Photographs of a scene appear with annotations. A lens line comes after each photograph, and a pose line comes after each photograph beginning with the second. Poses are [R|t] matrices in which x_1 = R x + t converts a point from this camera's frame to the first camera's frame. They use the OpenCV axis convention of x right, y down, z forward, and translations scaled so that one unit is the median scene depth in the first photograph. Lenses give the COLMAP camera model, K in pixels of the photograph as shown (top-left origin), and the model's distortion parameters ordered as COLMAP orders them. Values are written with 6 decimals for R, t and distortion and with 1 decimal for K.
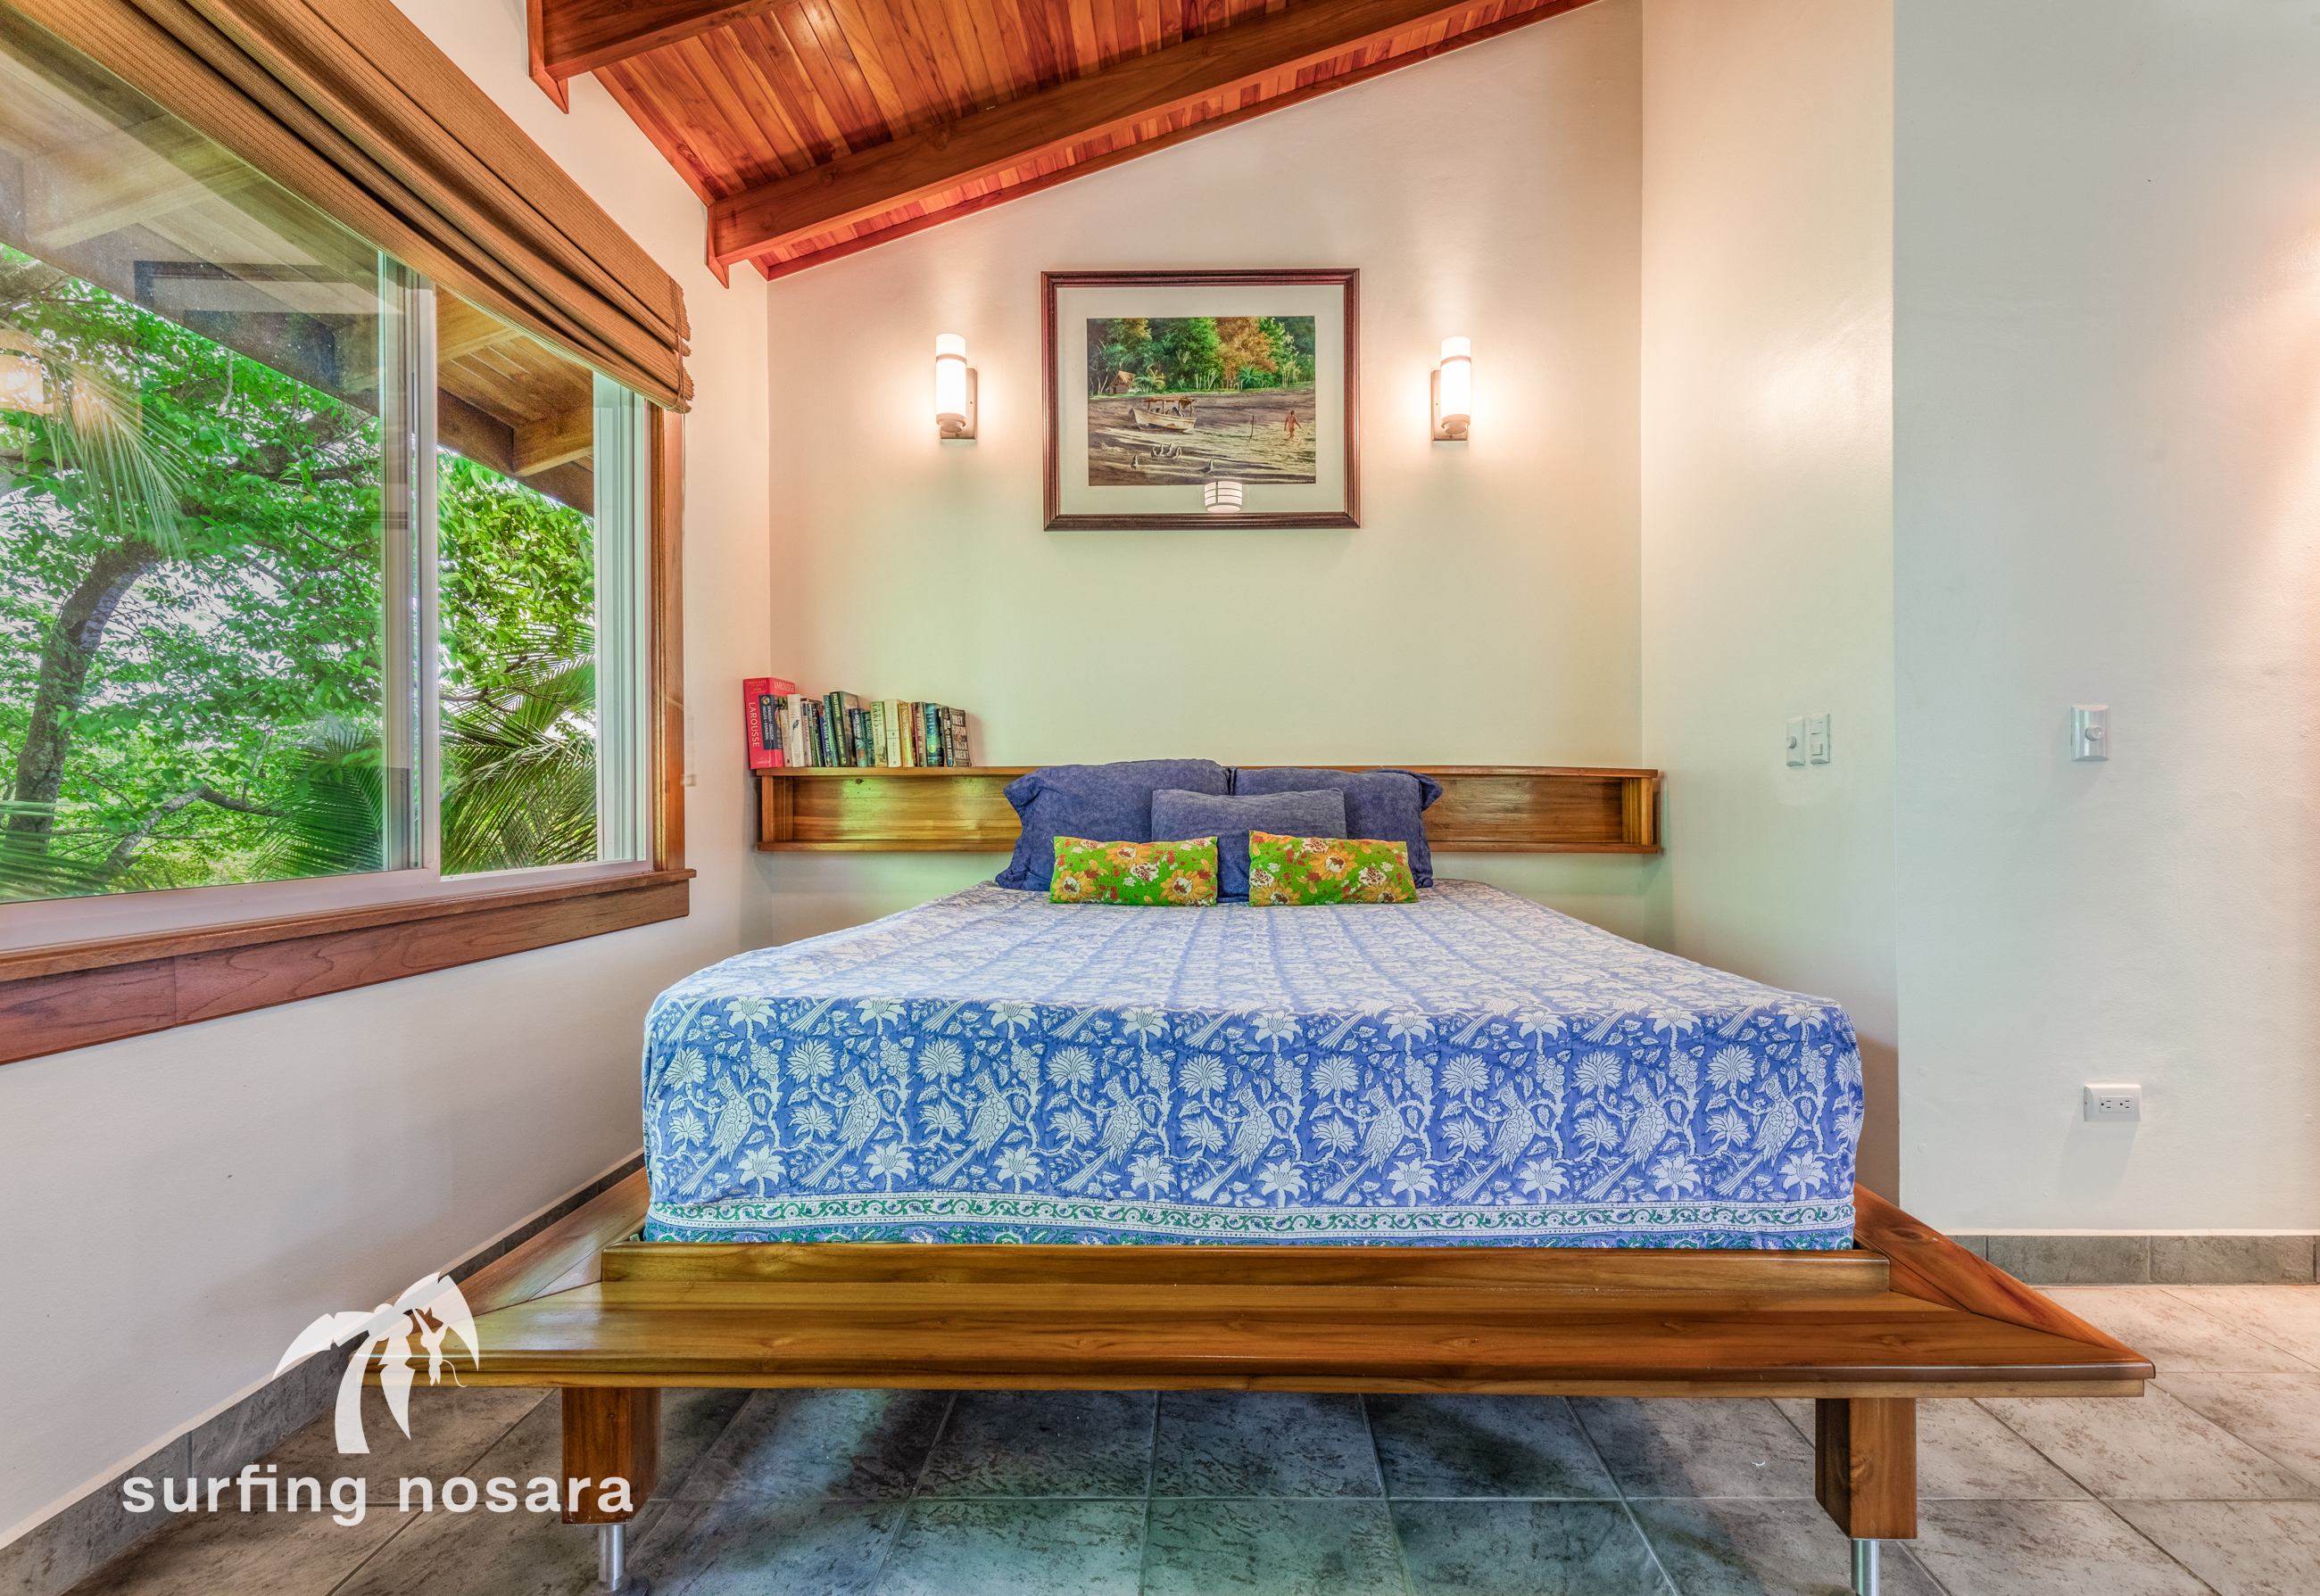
lens RADIAL K [[1085.2, 0, 1202.1], [0, 1085.2, 804.6], [0, 0, 1]] dist [0.014450, -0.000116]
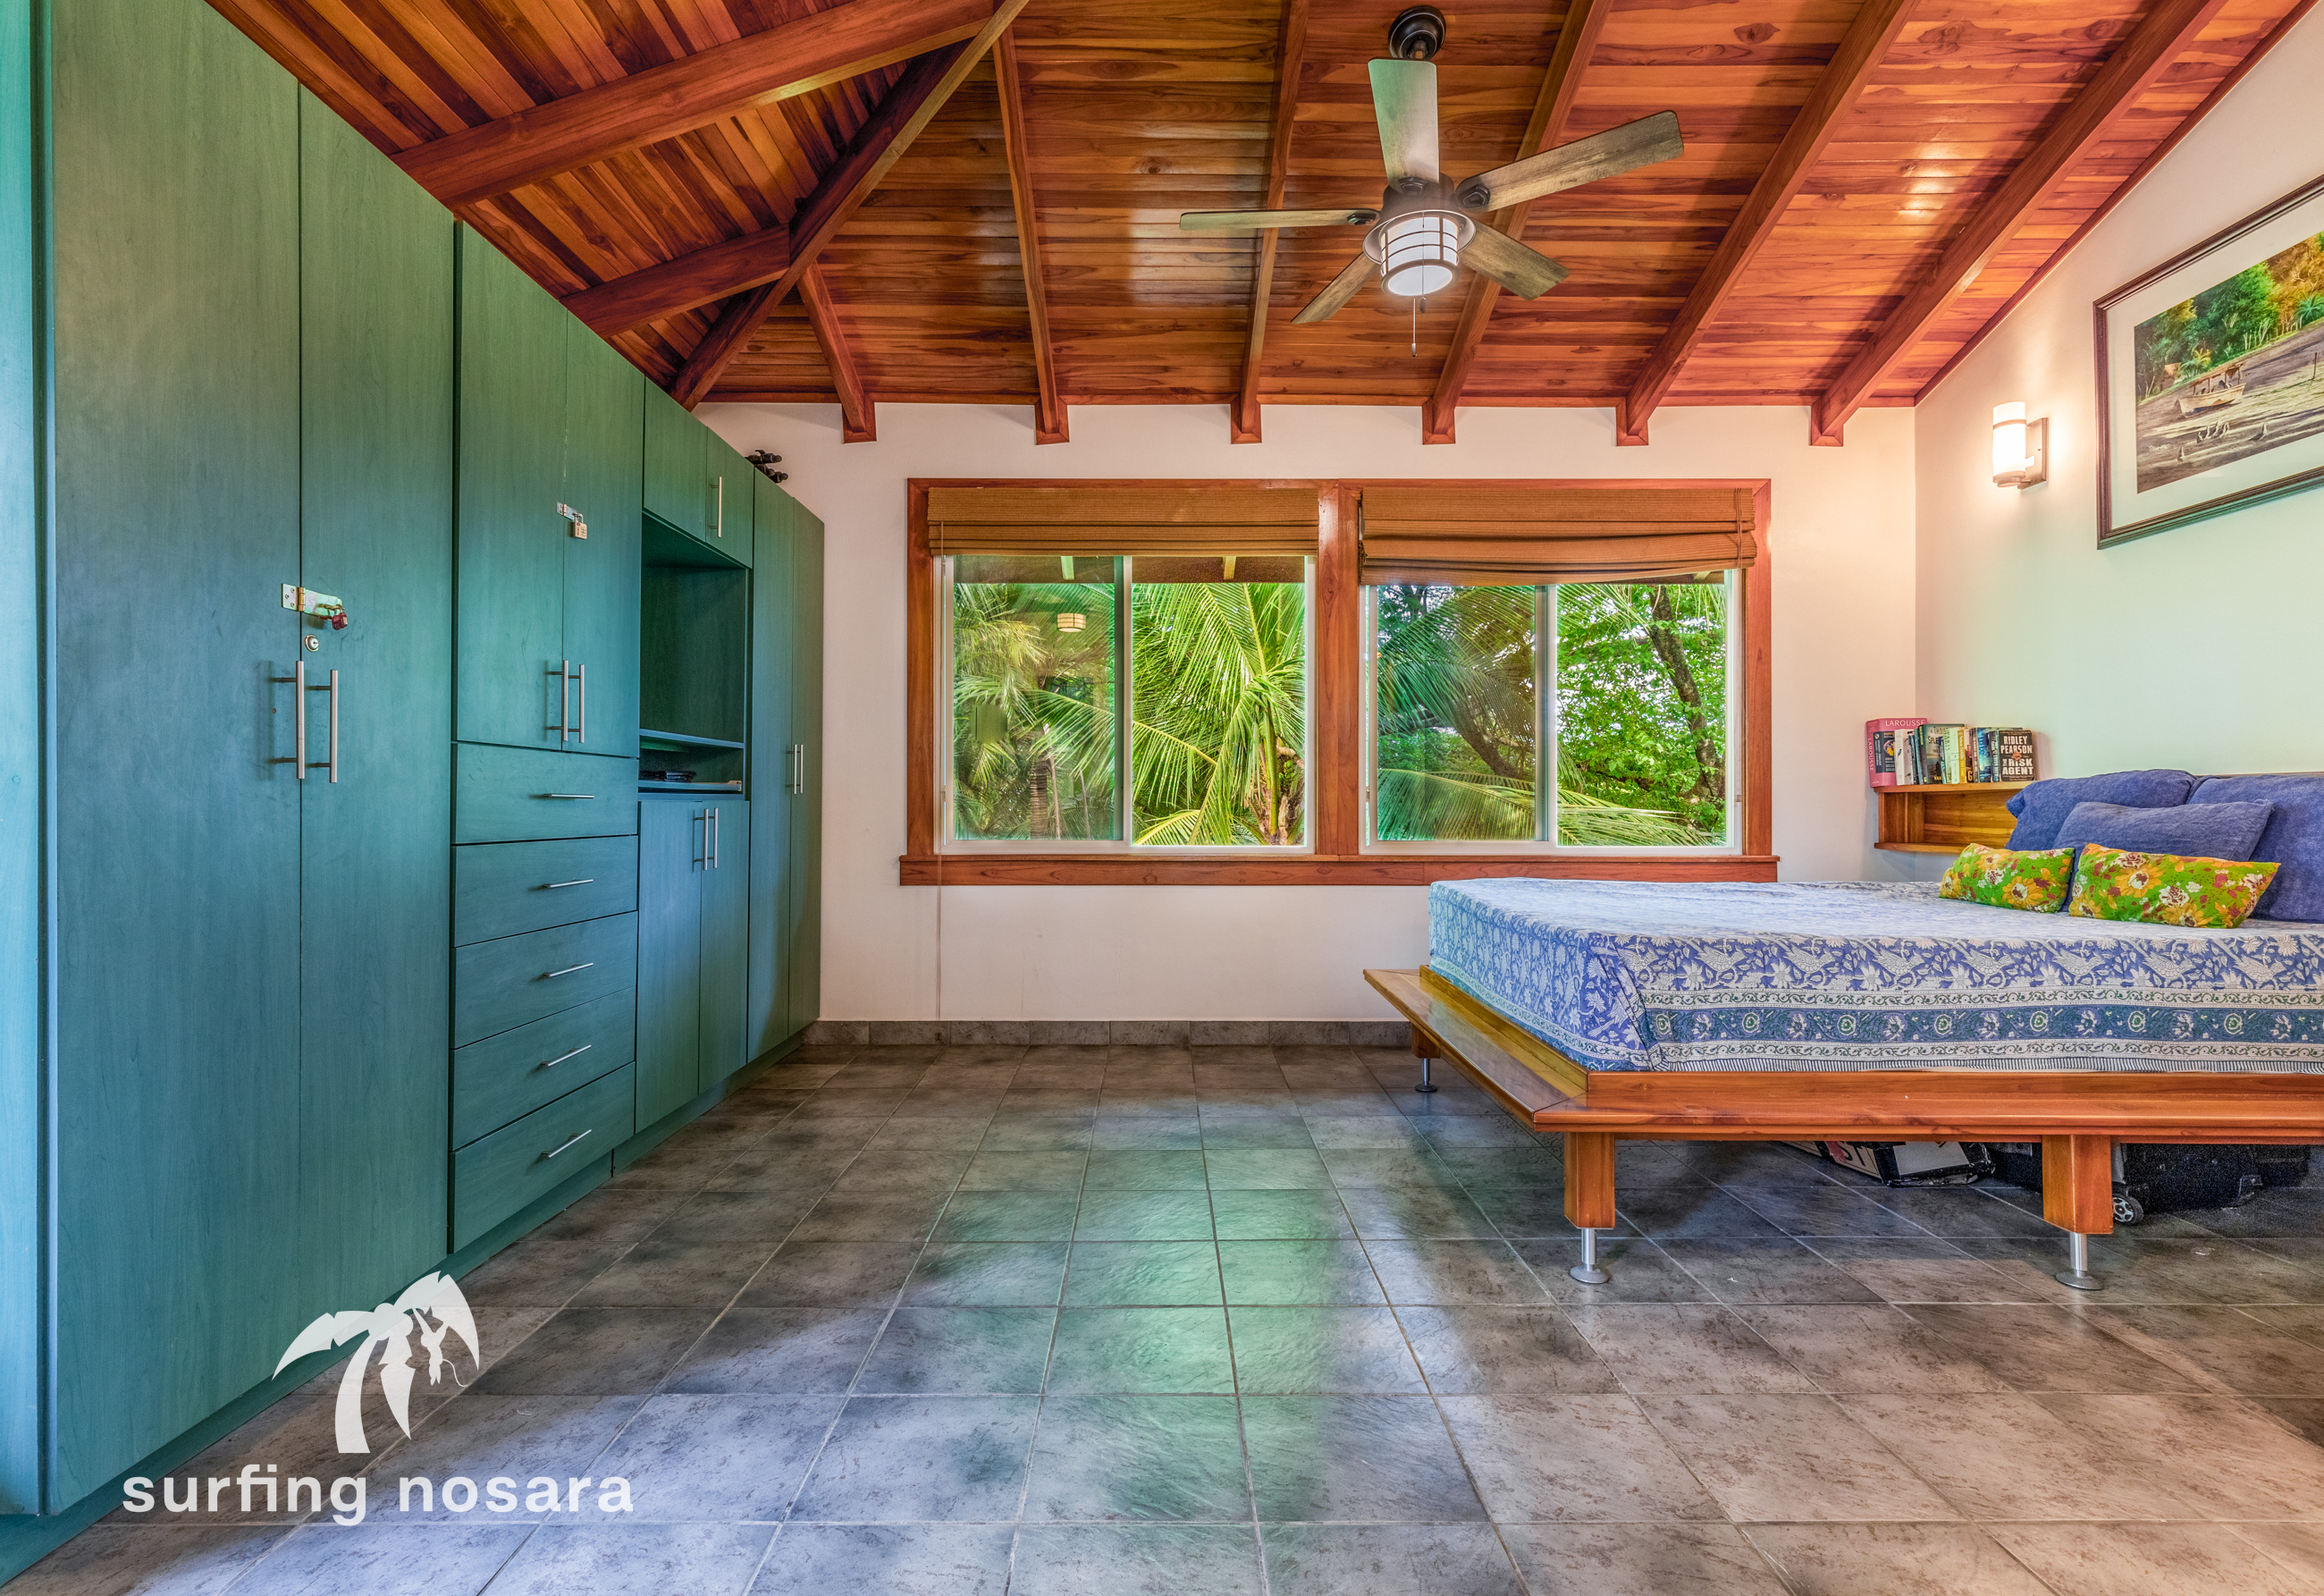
lens RADIAL K [[1058.5, 0, 1167.4], [0, 1058.5, 808.4], [0, 0, 1]] dist [0.010047, -0.000988]
pose [[0.008135, 0.001553, -0.999966, 0.929407], [-0.004183, 0.999990, 0.001519, -0.005550], [0.999958, 0.004171, 0.008141, 0.120646]]
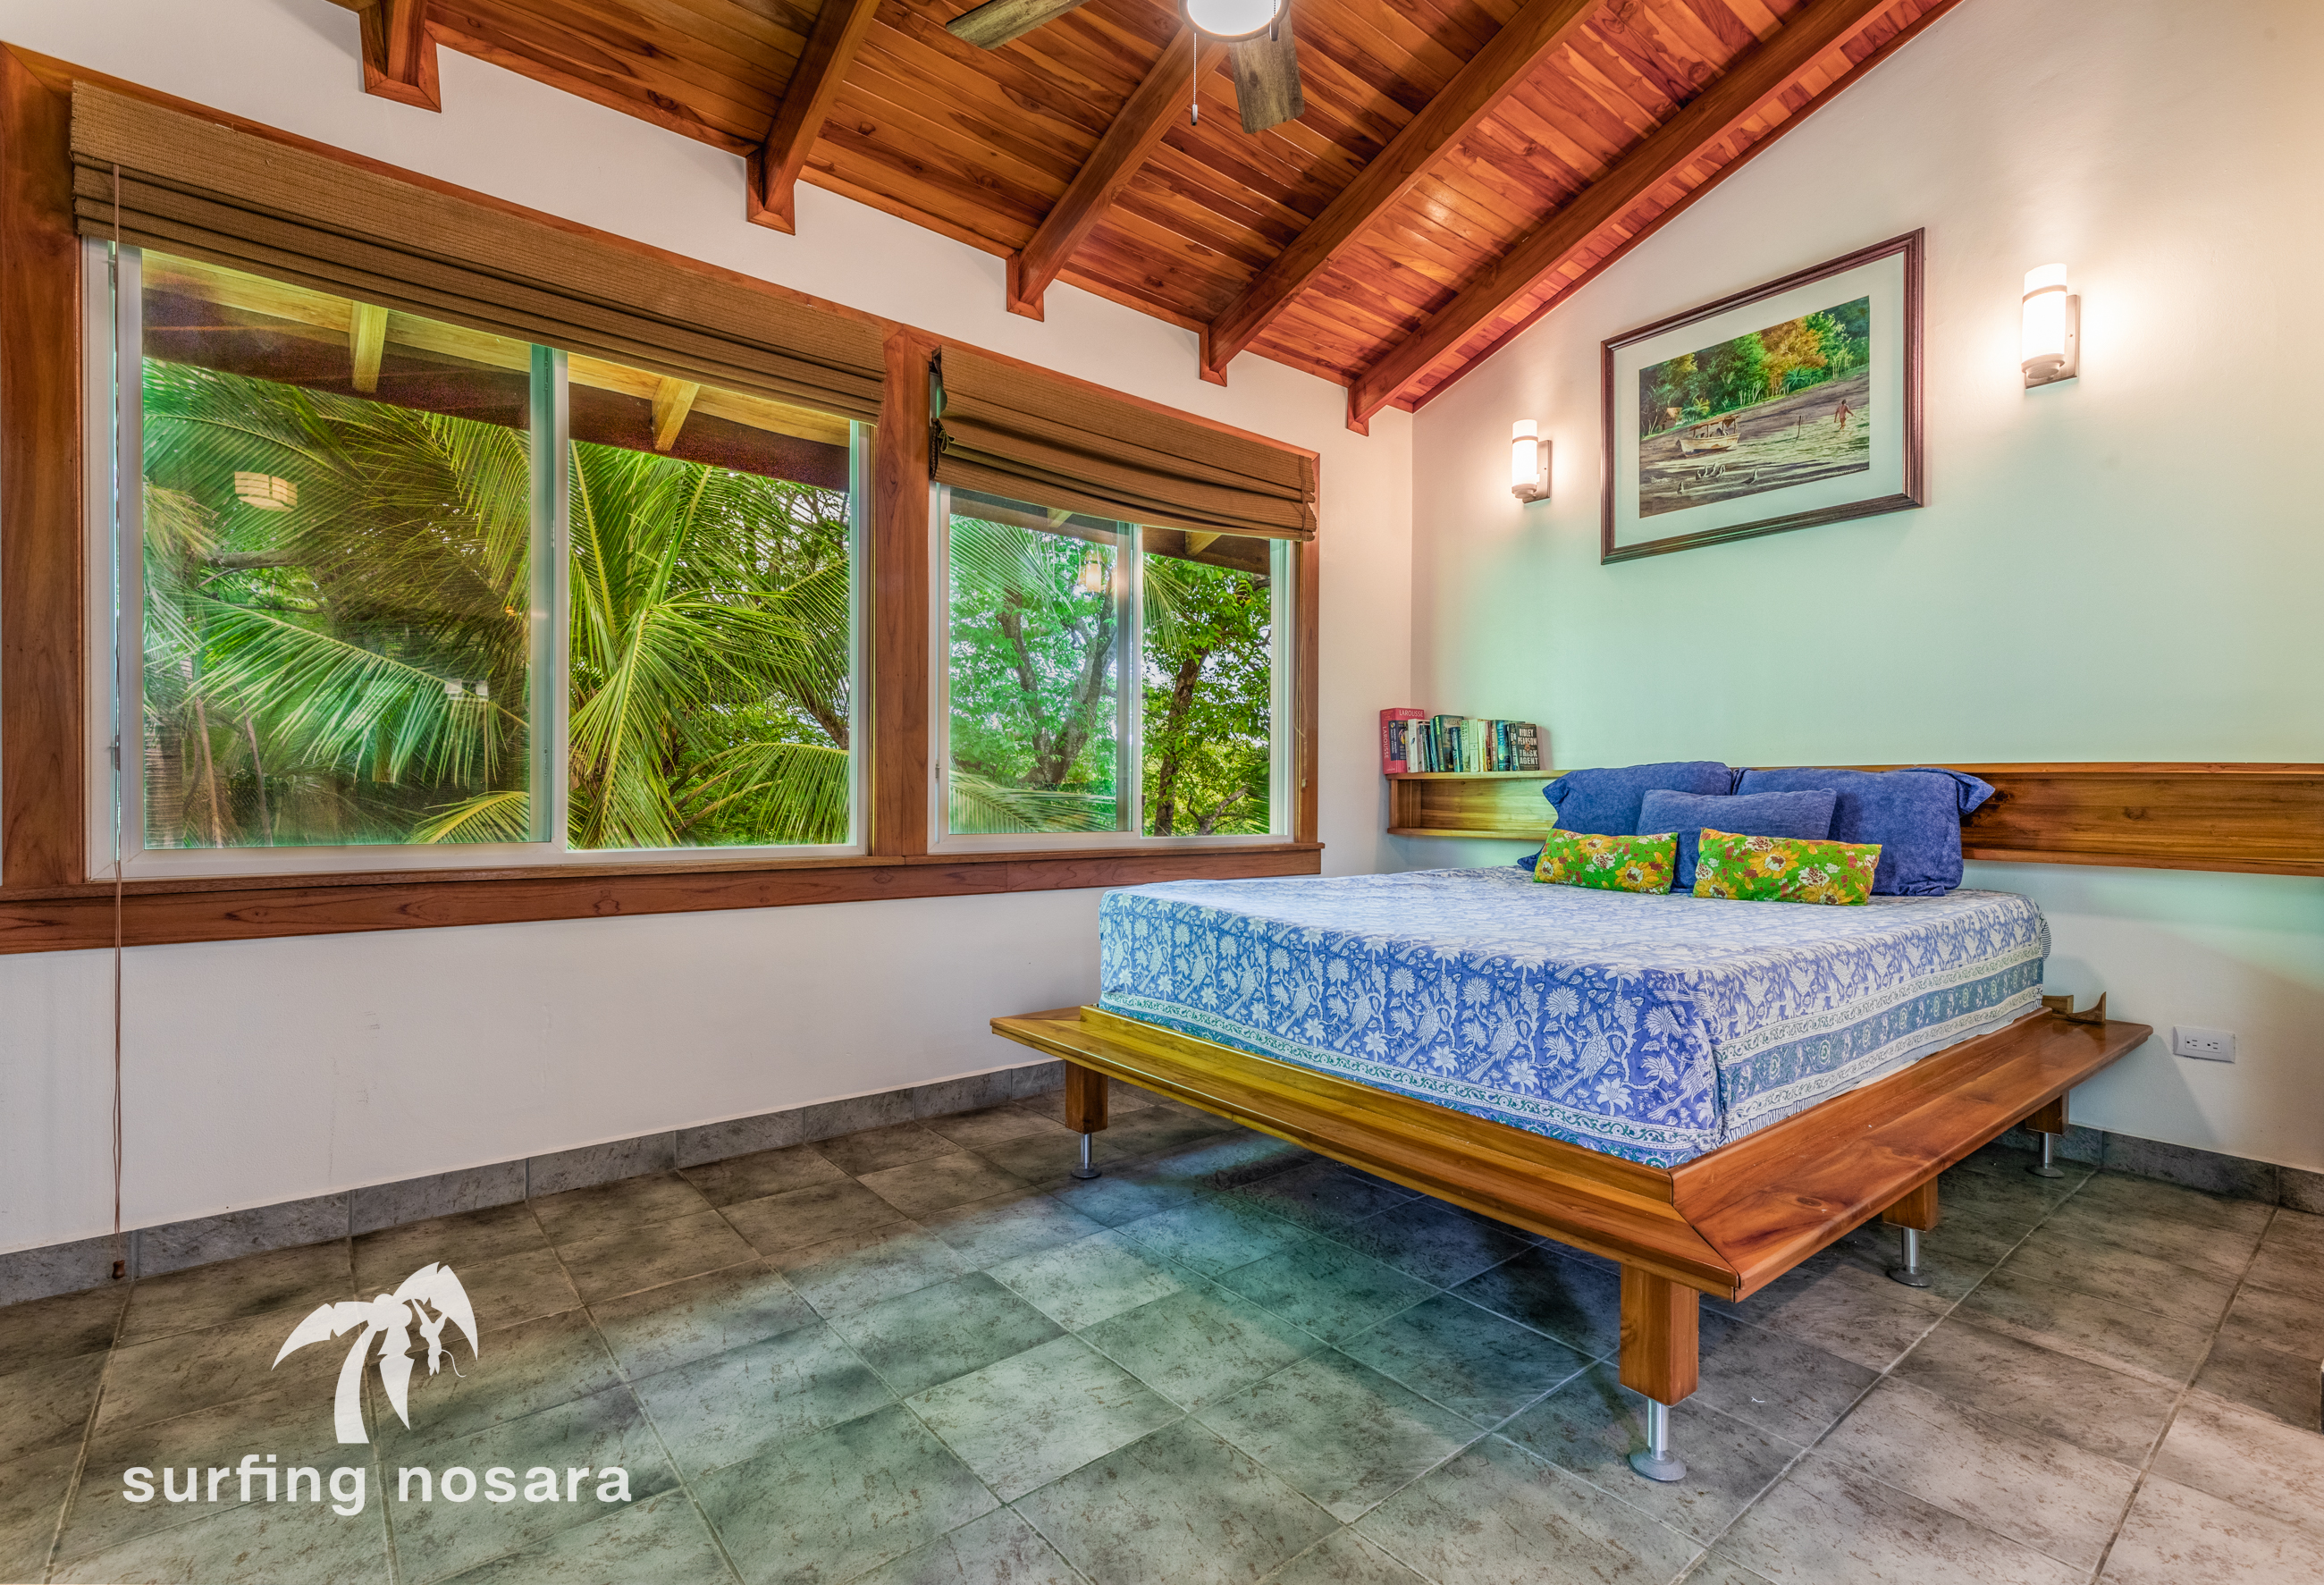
lens RADIAL K [[1058.4, 0, 1167.4], [0, 1058.4, 802.9], [0, 0, 1]] dist [0.010047, -0.000988]
pose [[0.634727, 0.011595, -0.772650, 0.470939], [-0.010955, 0.999922, 0.006006, -0.001412], [0.772659, 0.004652, 0.634804, -0.074712]]
